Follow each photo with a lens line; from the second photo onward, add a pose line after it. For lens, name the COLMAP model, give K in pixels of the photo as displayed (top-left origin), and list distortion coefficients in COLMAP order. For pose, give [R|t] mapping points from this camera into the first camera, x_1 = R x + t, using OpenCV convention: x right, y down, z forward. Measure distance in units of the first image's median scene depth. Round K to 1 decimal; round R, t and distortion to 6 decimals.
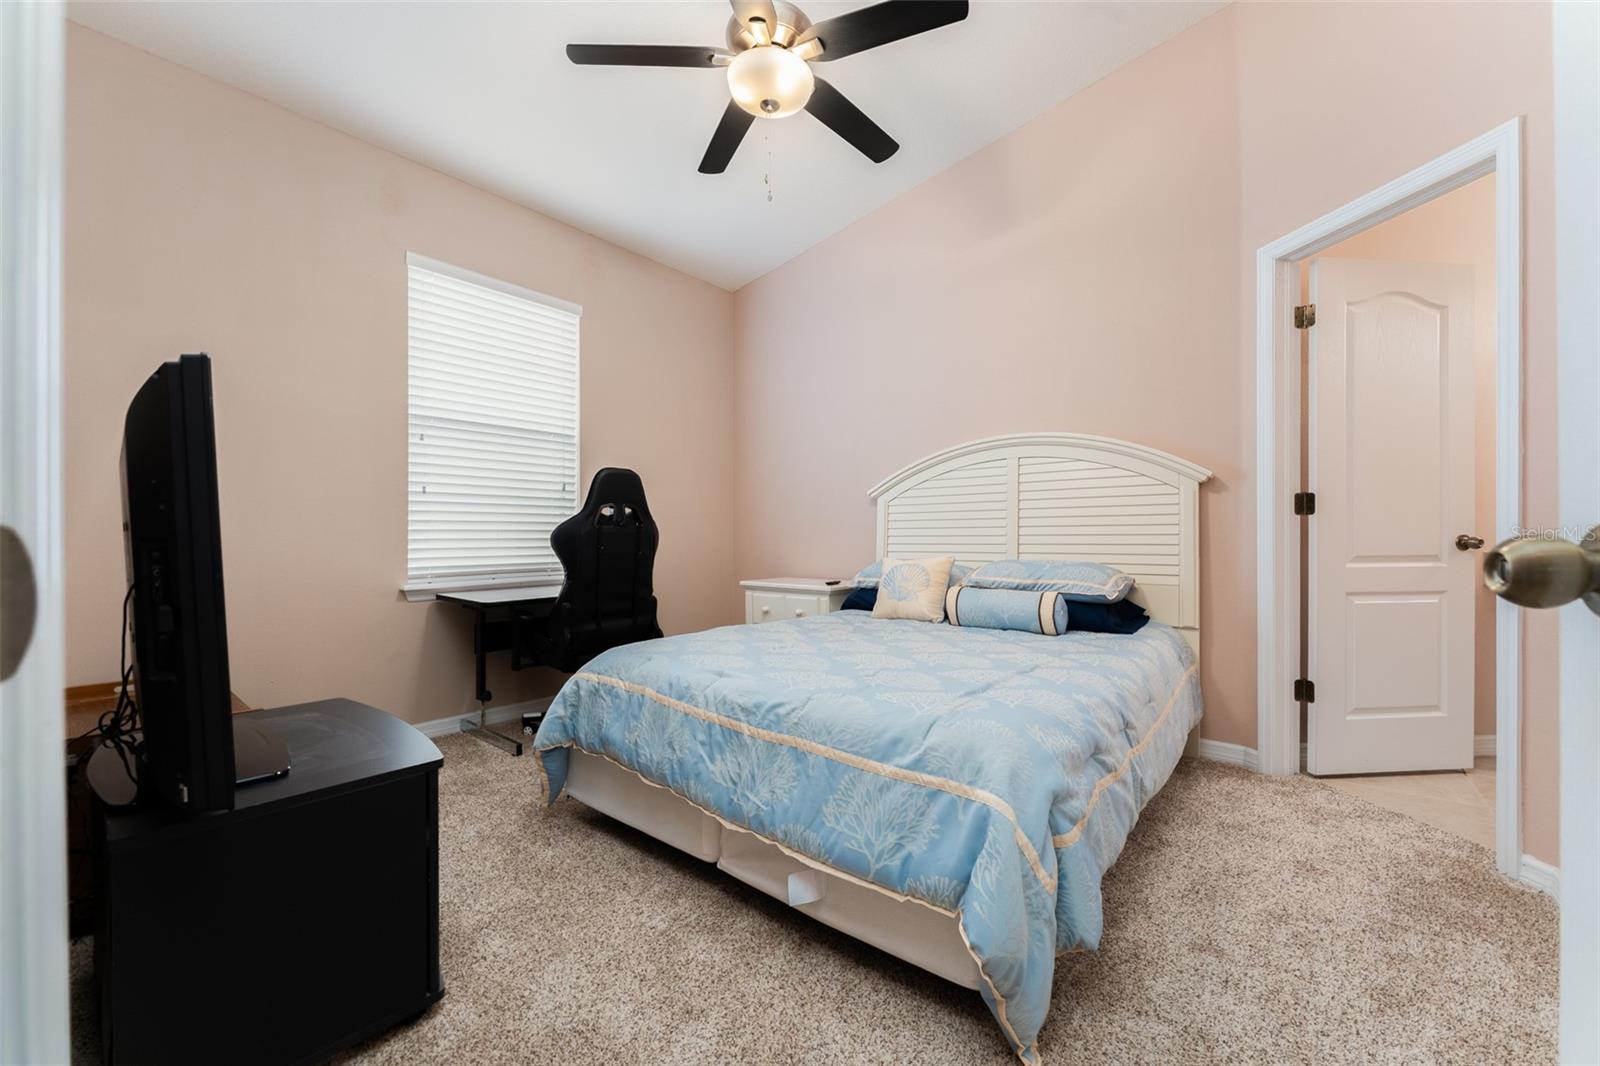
lens RADIAL K [[647.9, 0, 795.7], [0, 647.9, 534.6], [0, 0, 1]] dist [-0.000861, -0.000223]
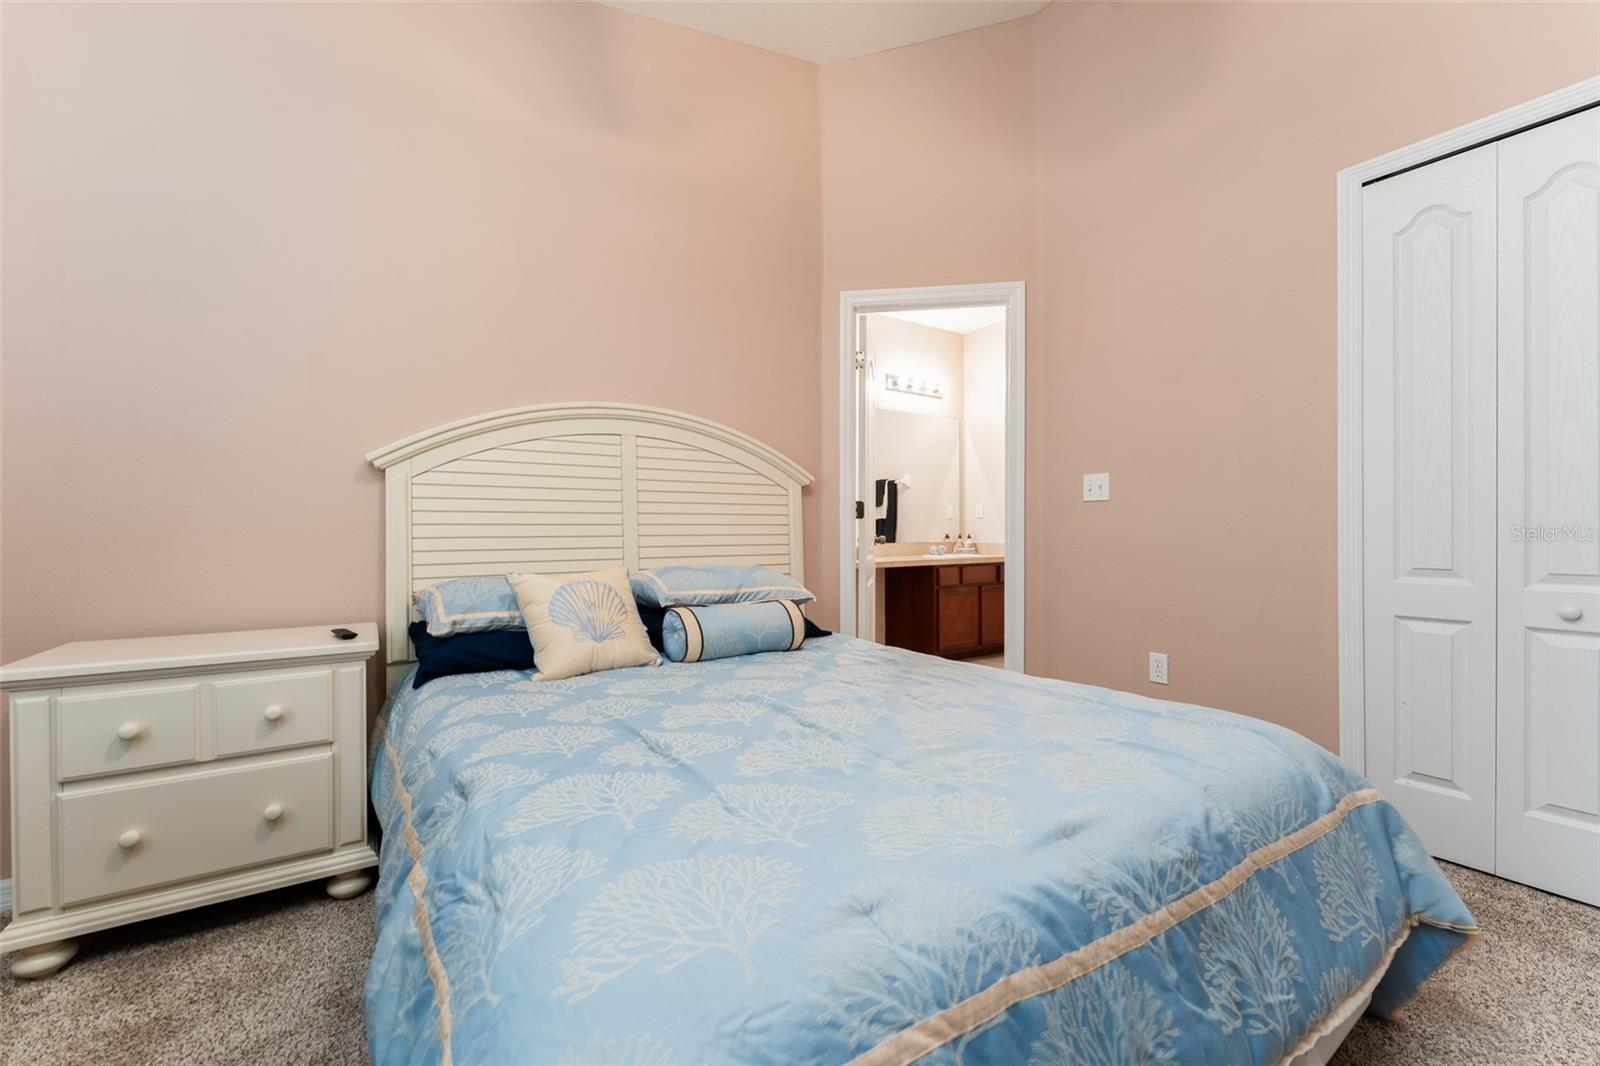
lens RADIAL K [[647.9, 0, 795.7], [0, 647.9, 534.6], [0, 0, 1]] dist [-0.000861, -0.000223]
pose [[0.284608, 0.001633, 0.958642, -0.407850], [0.002768, 0.999993, -0.002525, 0.002533], [-0.958640, 0.003372, 0.284602, 0.699477]]
